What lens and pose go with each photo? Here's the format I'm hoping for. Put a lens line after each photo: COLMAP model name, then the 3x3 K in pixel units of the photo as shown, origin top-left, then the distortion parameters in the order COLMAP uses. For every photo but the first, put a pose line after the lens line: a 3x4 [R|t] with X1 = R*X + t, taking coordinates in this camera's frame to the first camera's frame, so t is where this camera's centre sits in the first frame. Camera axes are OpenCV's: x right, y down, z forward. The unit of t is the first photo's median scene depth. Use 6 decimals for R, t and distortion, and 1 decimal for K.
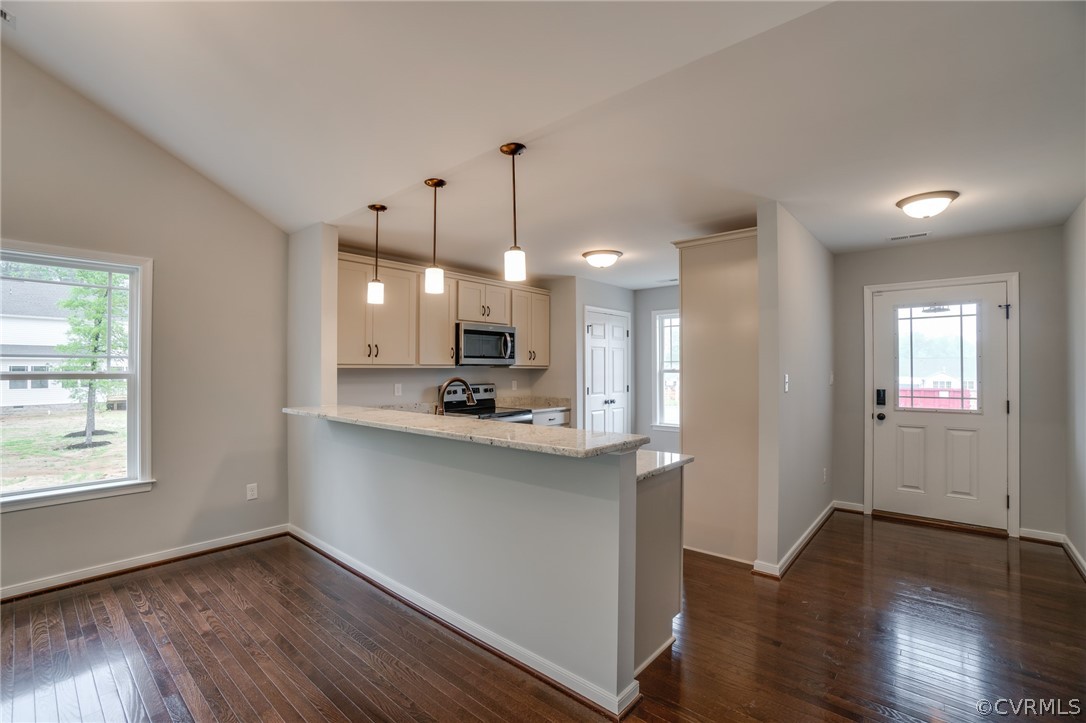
lens RADIAL K [[482.4, 0, 538.5], [0, 482.4, 365.1], [0, 0, 1]] dist [-0.026319, 0.004962]
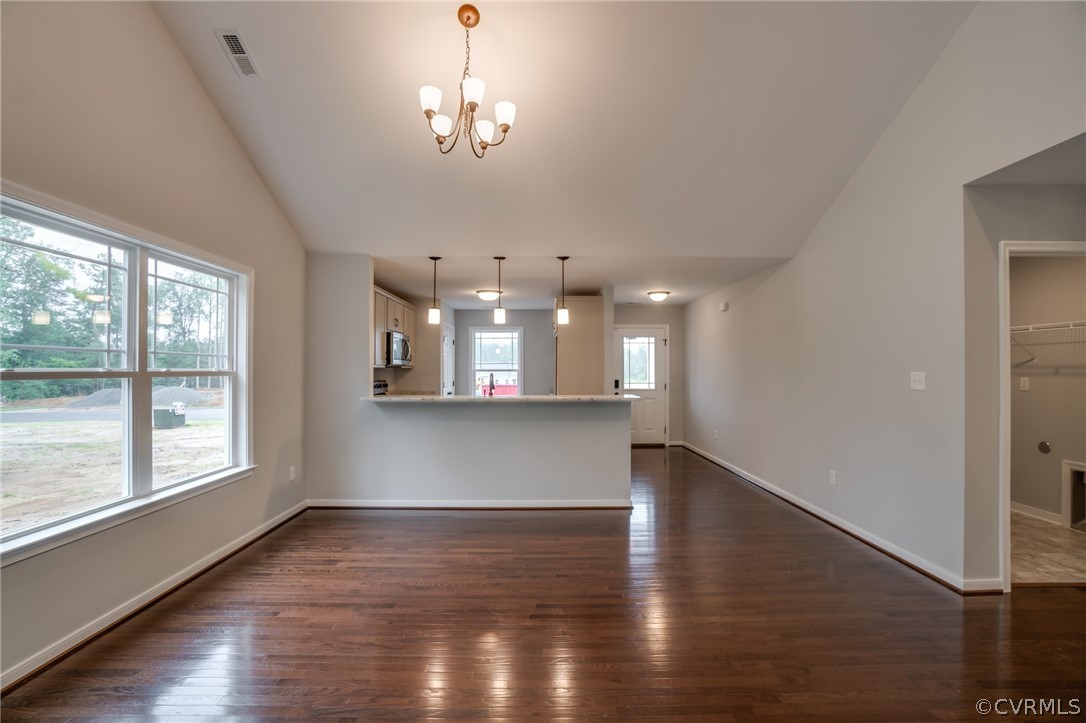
lens RADIAL K [[492.3, 0, 544.2], [0, 492.3, 366.5], [0, 0, 1]] dist [-0.049996, 0.015320]
pose [[0.733983, 0.005233, 0.679147, -0.745935], [-0.004207, 0.999986, -0.003159, 0.005178], [-0.679154, -0.000538, 0.733995, -0.216273]]
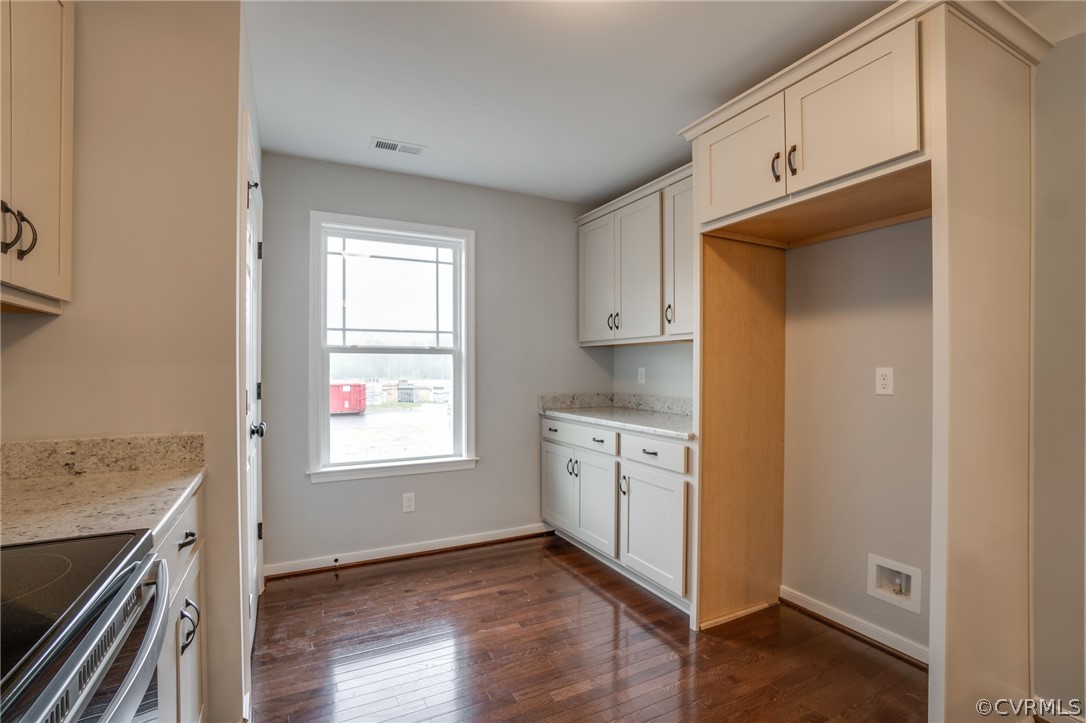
lens RADIAL K [[492.3, 0, 545.8], [0, 492.3, 369.0], [0, 0, 1]] dist [-0.049996, 0.015320]
pose [[0.363804, 0.000433, 0.931476, -0.128849], [-0.013127, 0.999903, 0.004662, 0.035626], [-0.931383, -0.013924, 0.363774, 0.875932]]
